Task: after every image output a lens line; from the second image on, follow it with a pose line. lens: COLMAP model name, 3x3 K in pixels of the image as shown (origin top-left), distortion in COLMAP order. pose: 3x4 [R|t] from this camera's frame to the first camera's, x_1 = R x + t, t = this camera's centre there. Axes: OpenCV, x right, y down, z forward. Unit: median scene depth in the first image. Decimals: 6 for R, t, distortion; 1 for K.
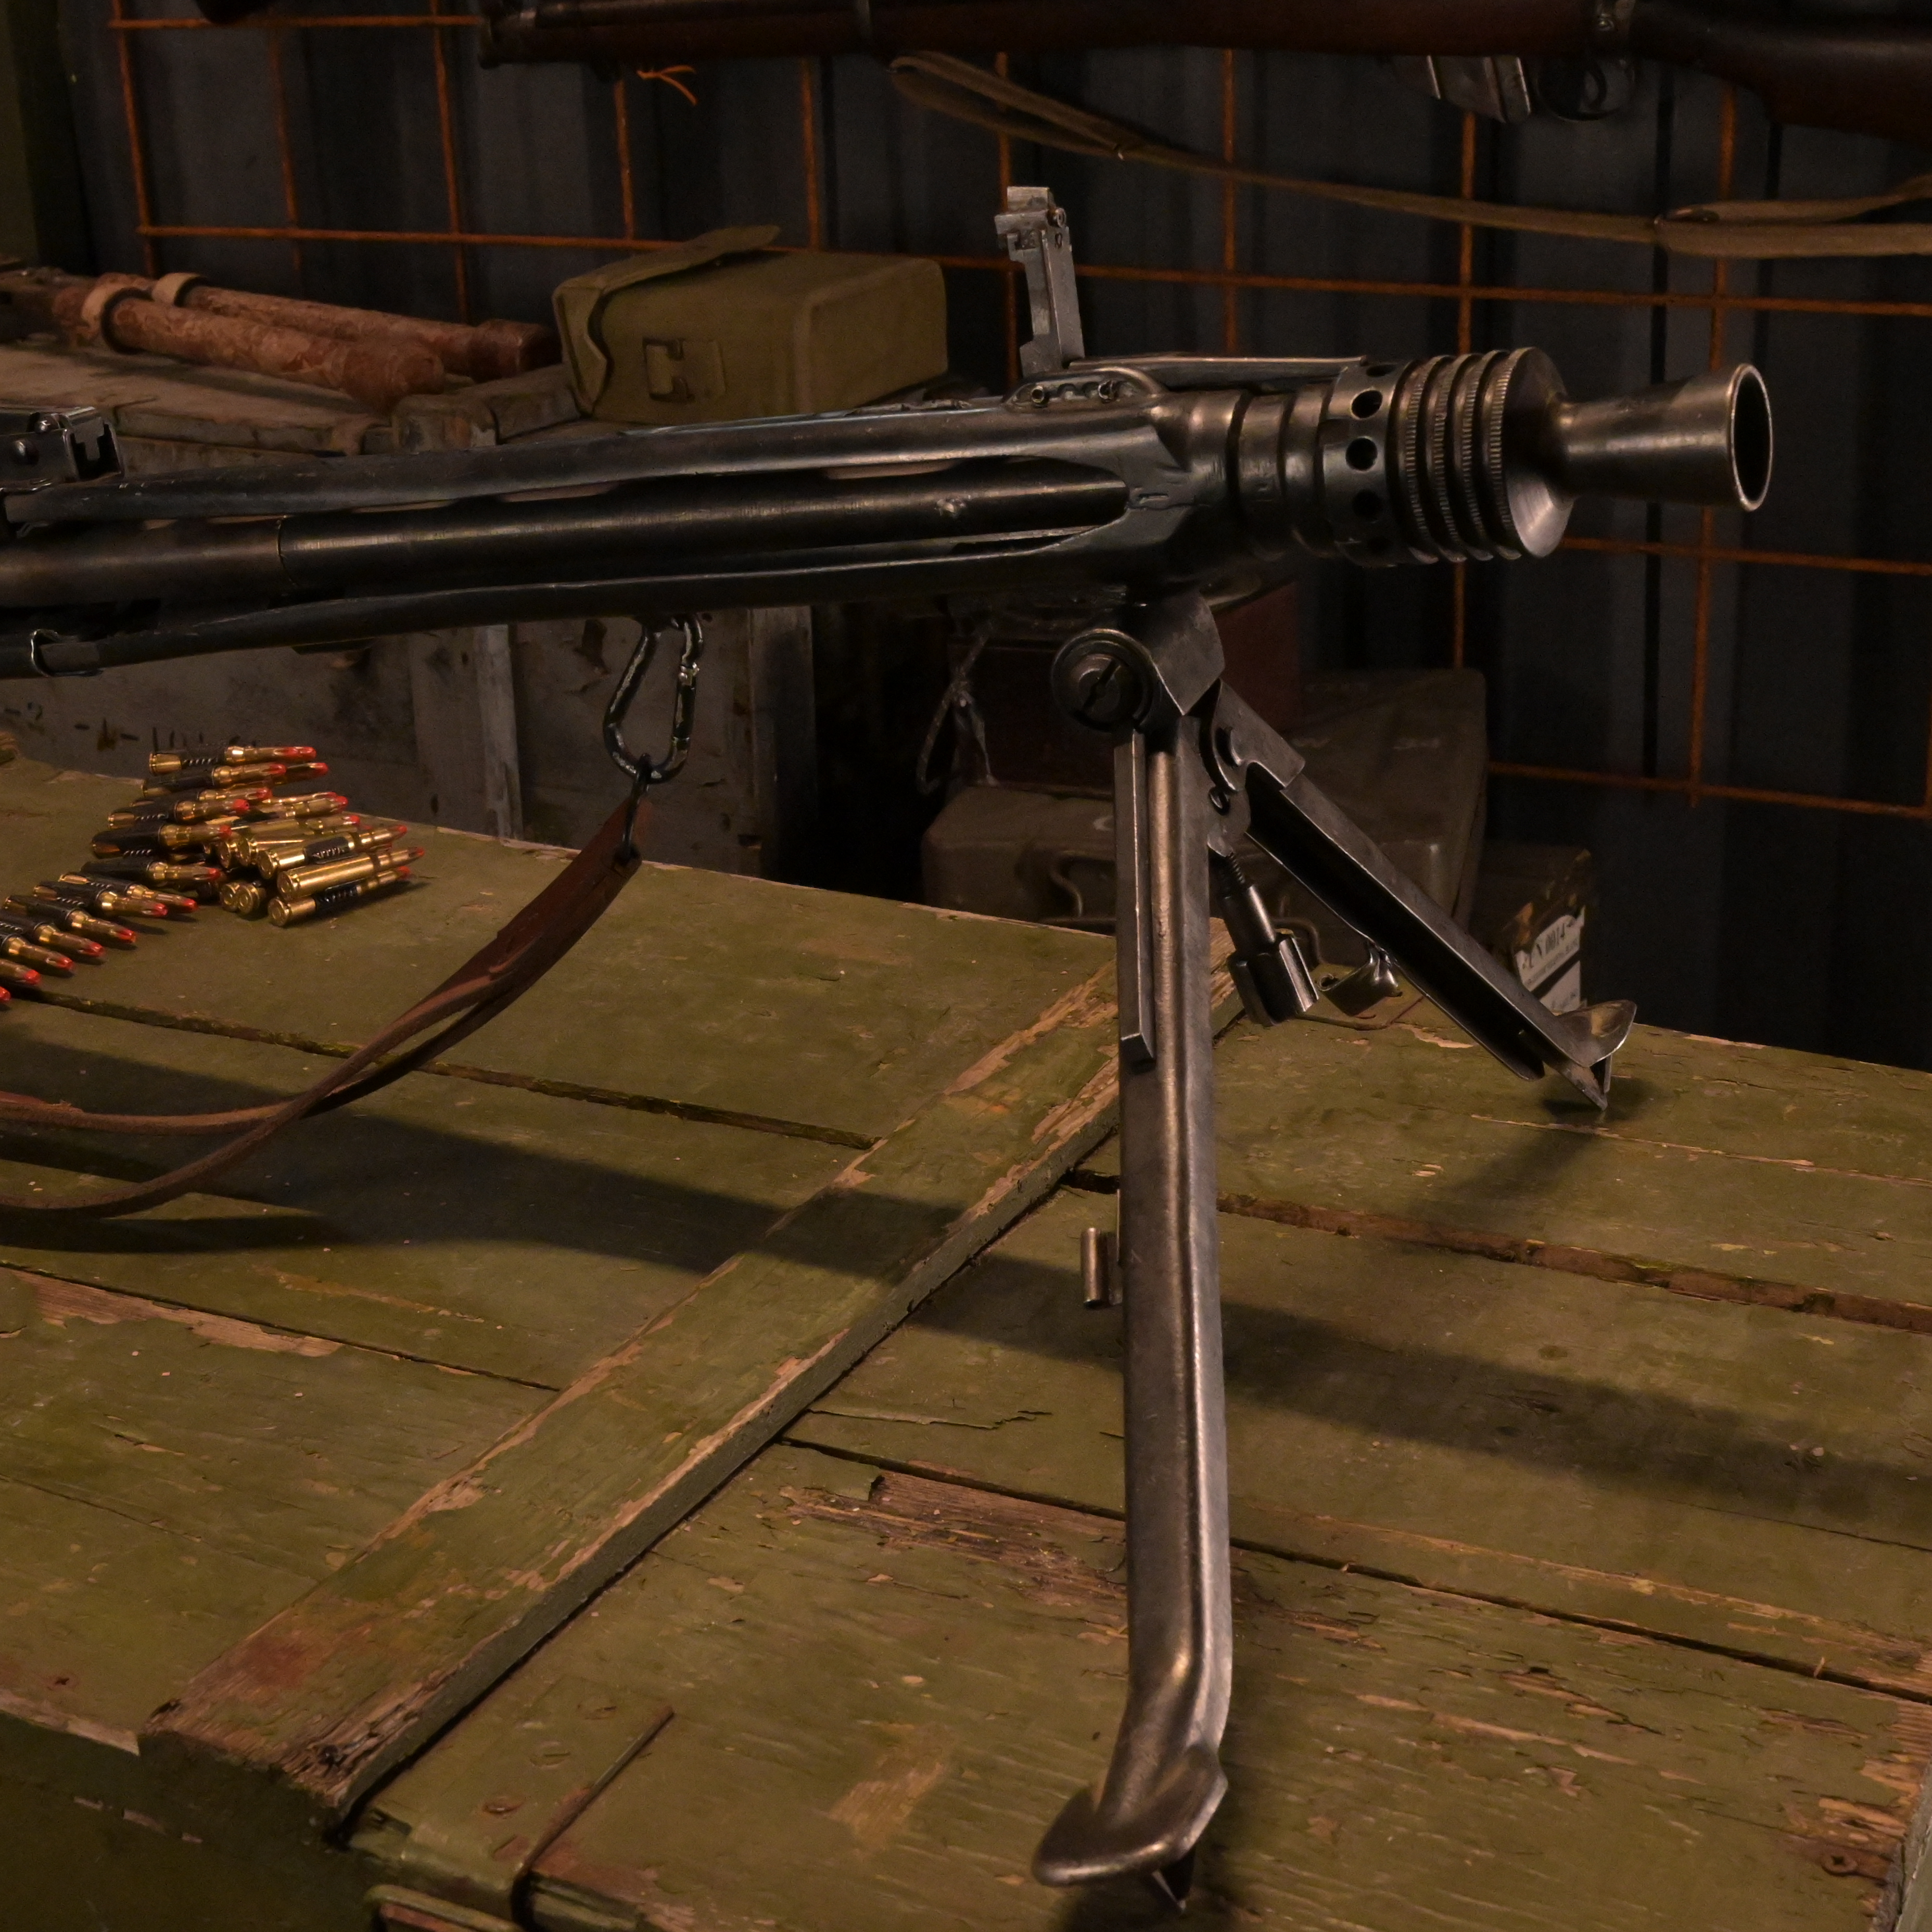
lens RADIAL K [[3078.2, 0, 966.0], [0, 3078.2, 966.0], [0, 0, 1]] dist [-0.024873, 0.217589]
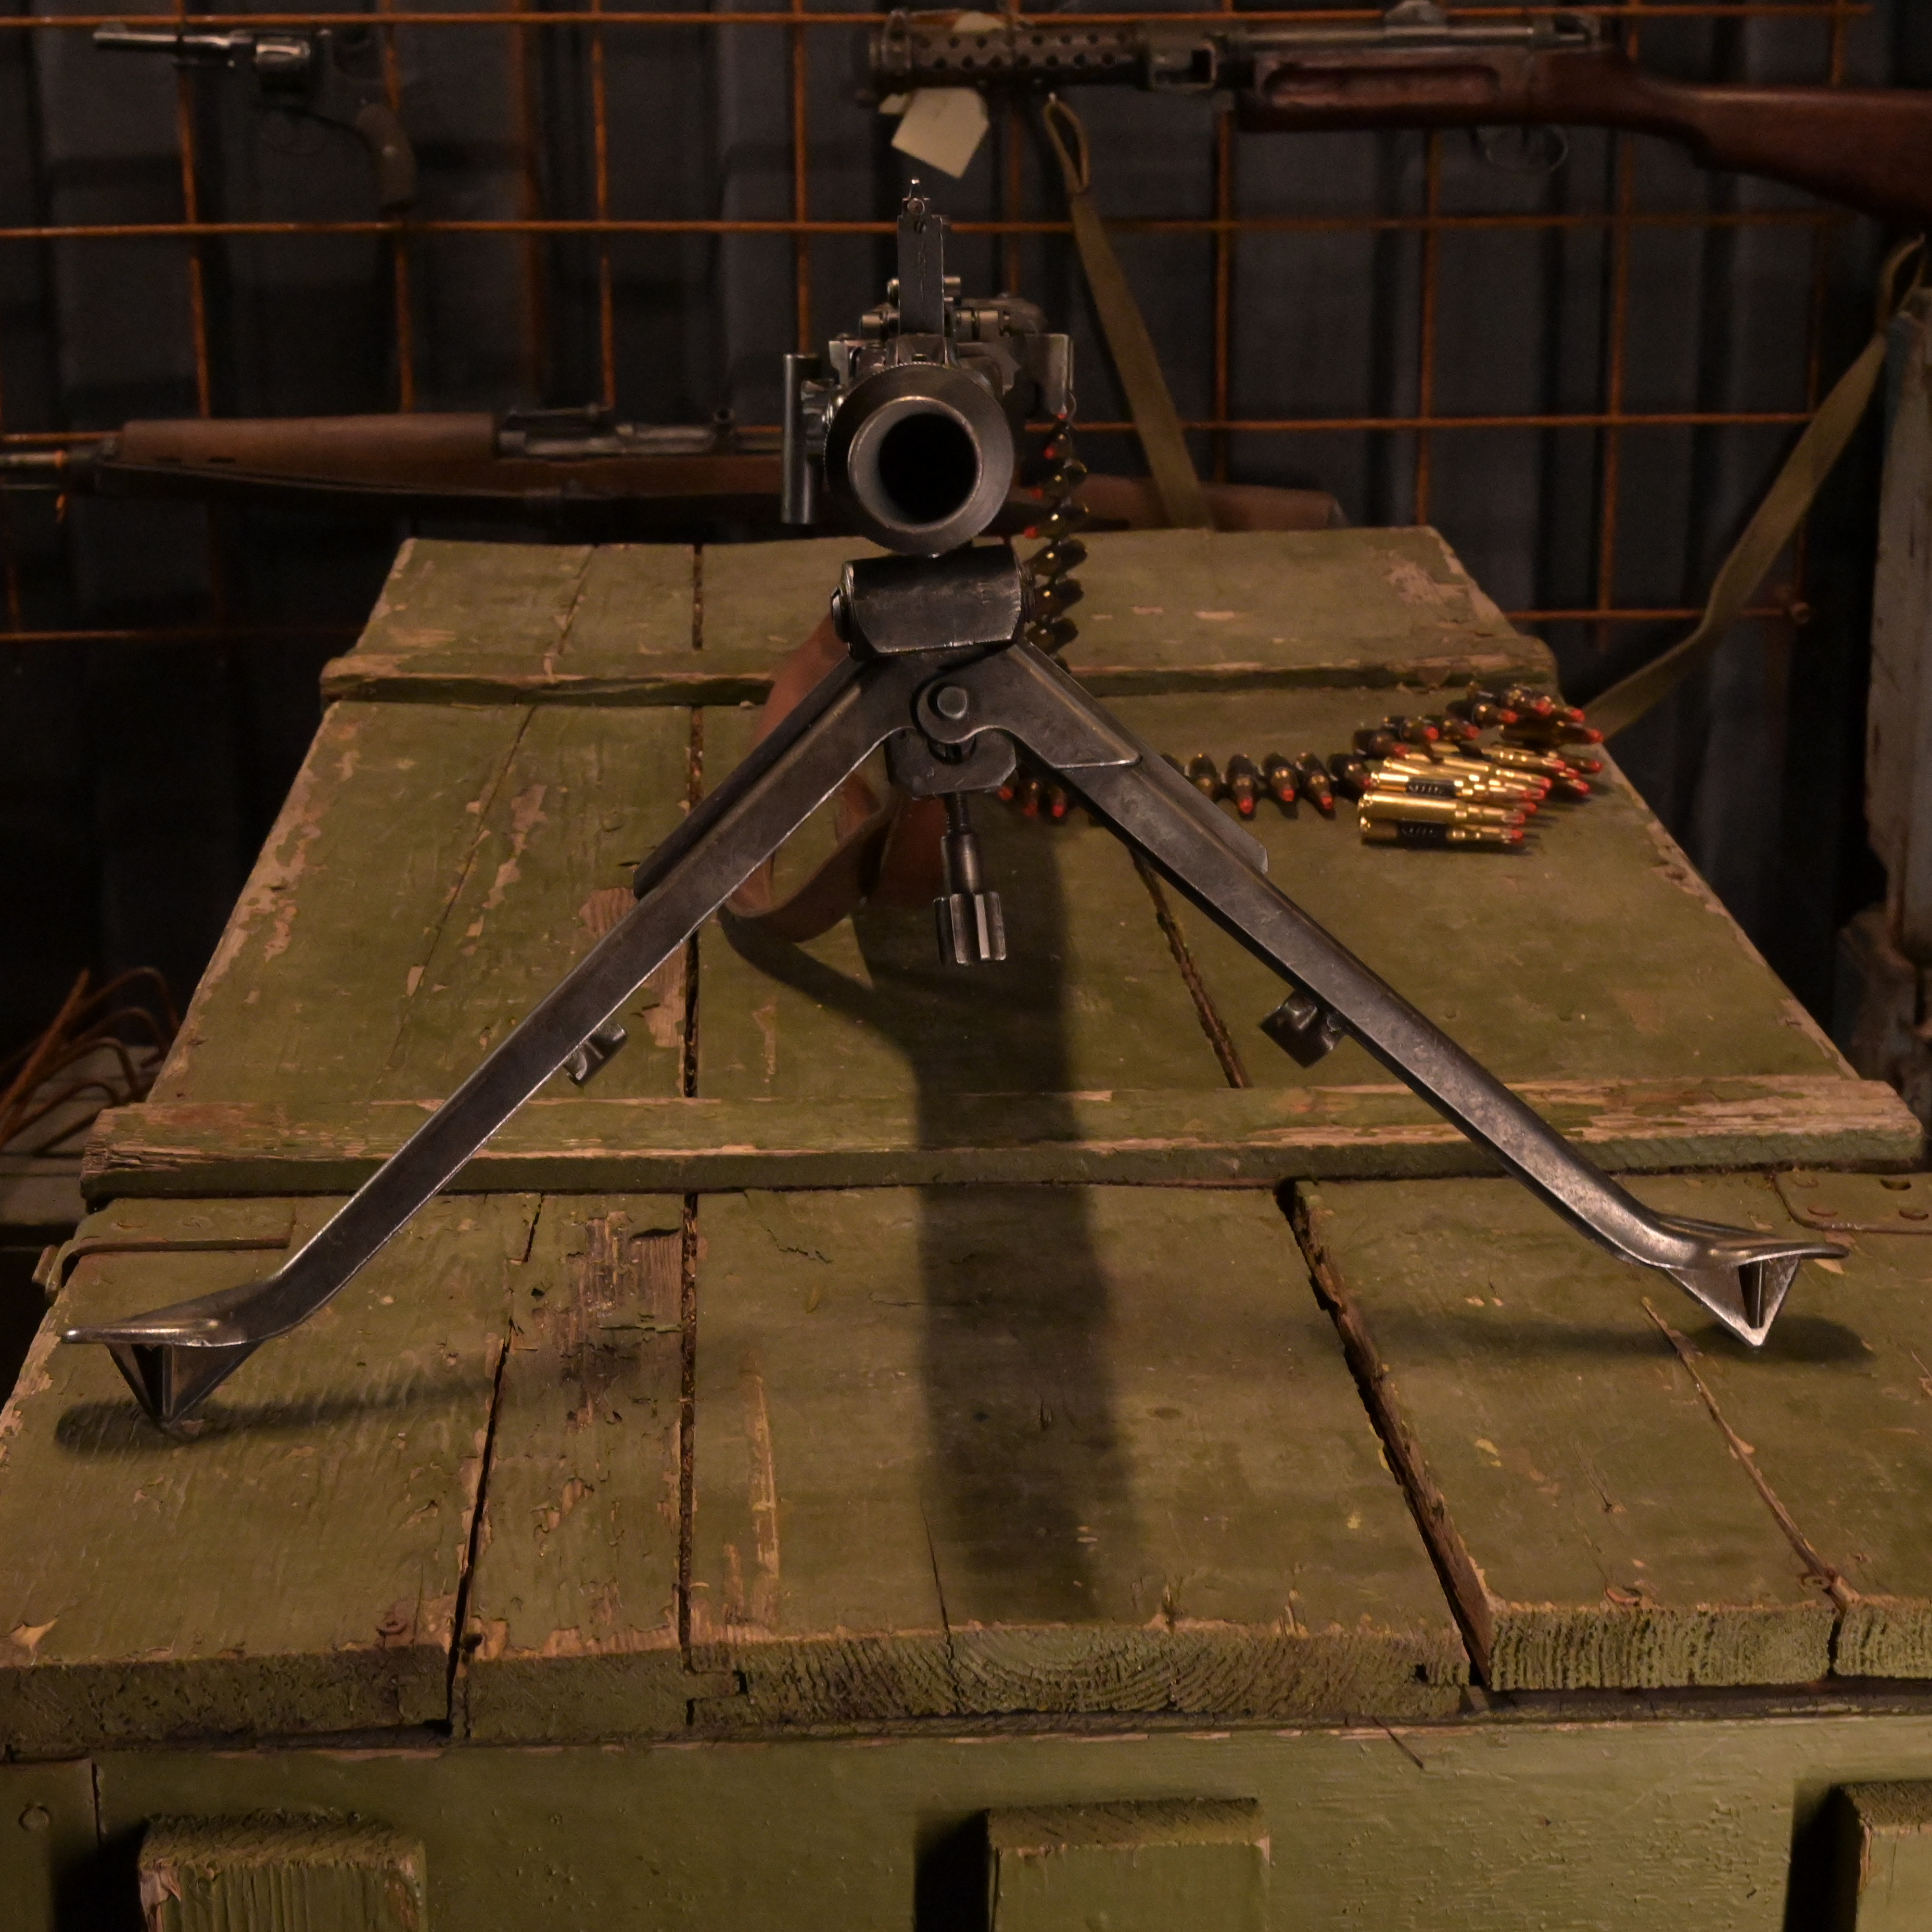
lens RADIAL K [[3785.6, 0, 966.0], [0, 3785.6, 966.0], [0, 0, 1]] dist [0.040138, -0.088831]
pose [[0.509386, 0.294468, -0.808588, 0.520221], [-0.314841, 0.938257, 0.143350, -0.078430], [0.800875, 0.181556, 0.570646, 0.100598]]
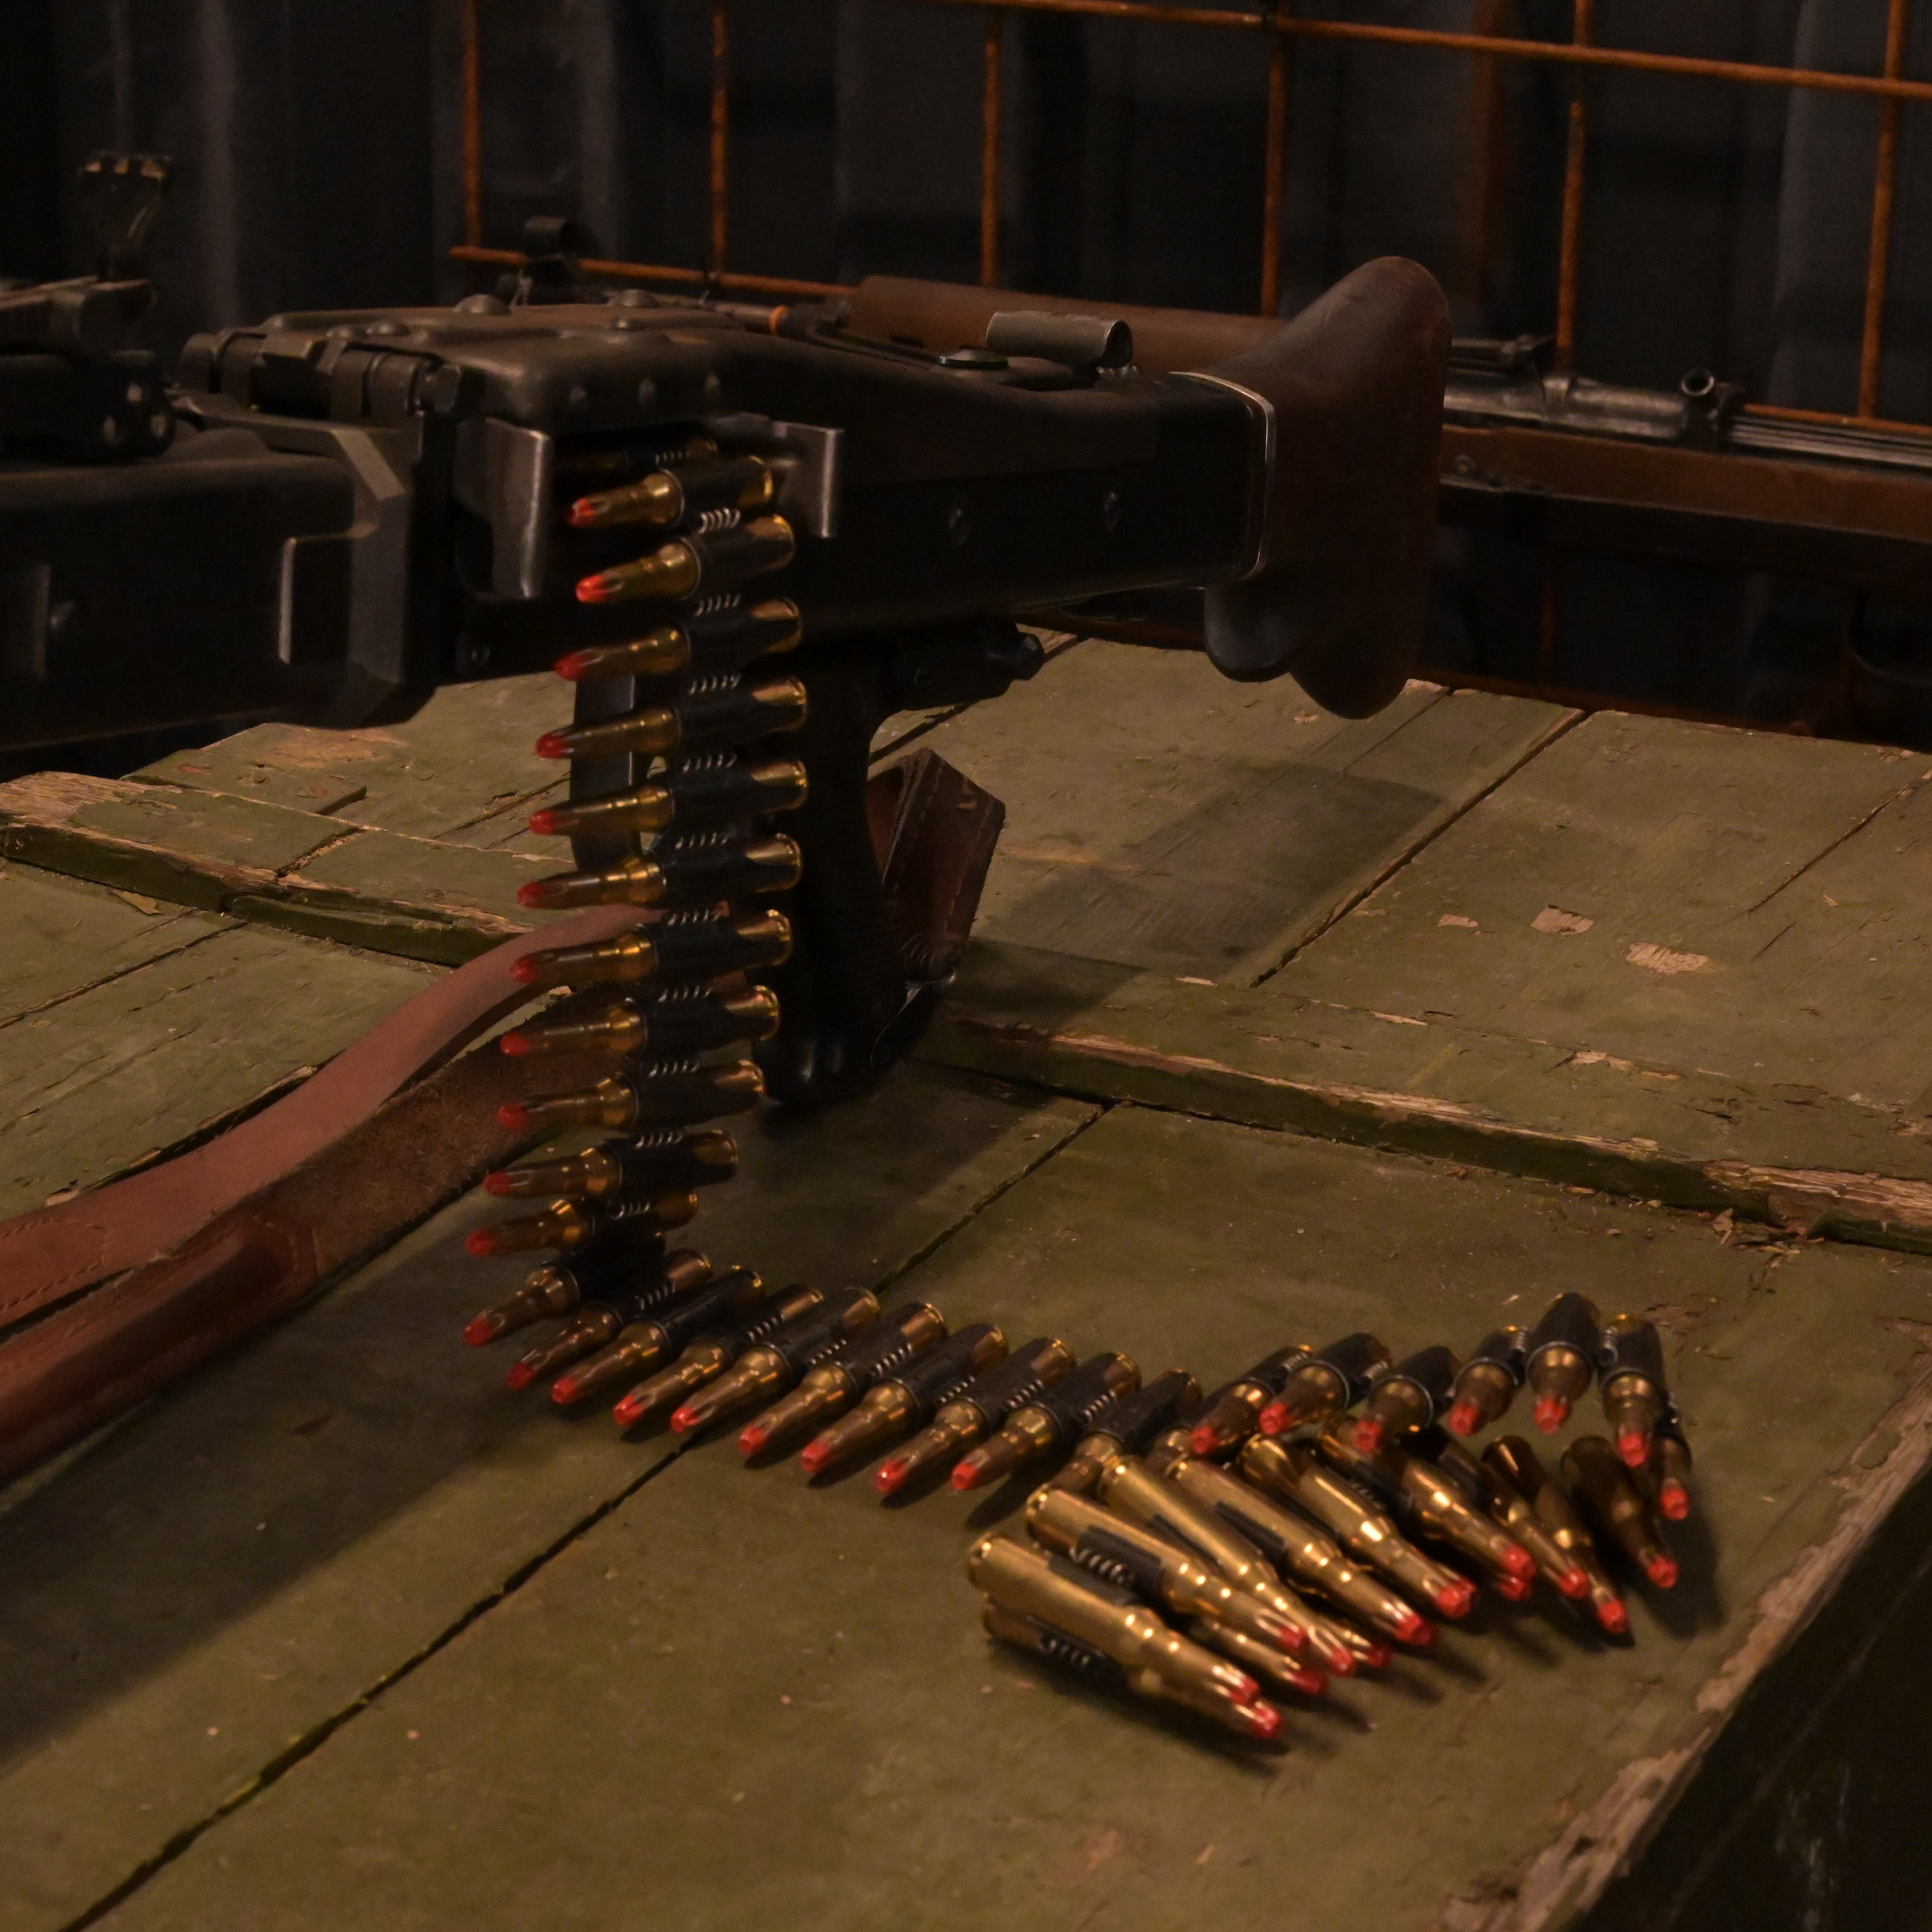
lens RADIAL K [[4522.0, 0, 966.0], [0, 4522.0, 966.0], [0, 0, 1]] dist [0.057758, -0.283700]
pose [[0.003906, 0.374313, -0.927294, 0.269013], [-0.372845, 0.860981, 0.345974, -0.232736], [0.927886, 0.344385, 0.142923, 0.570300]]
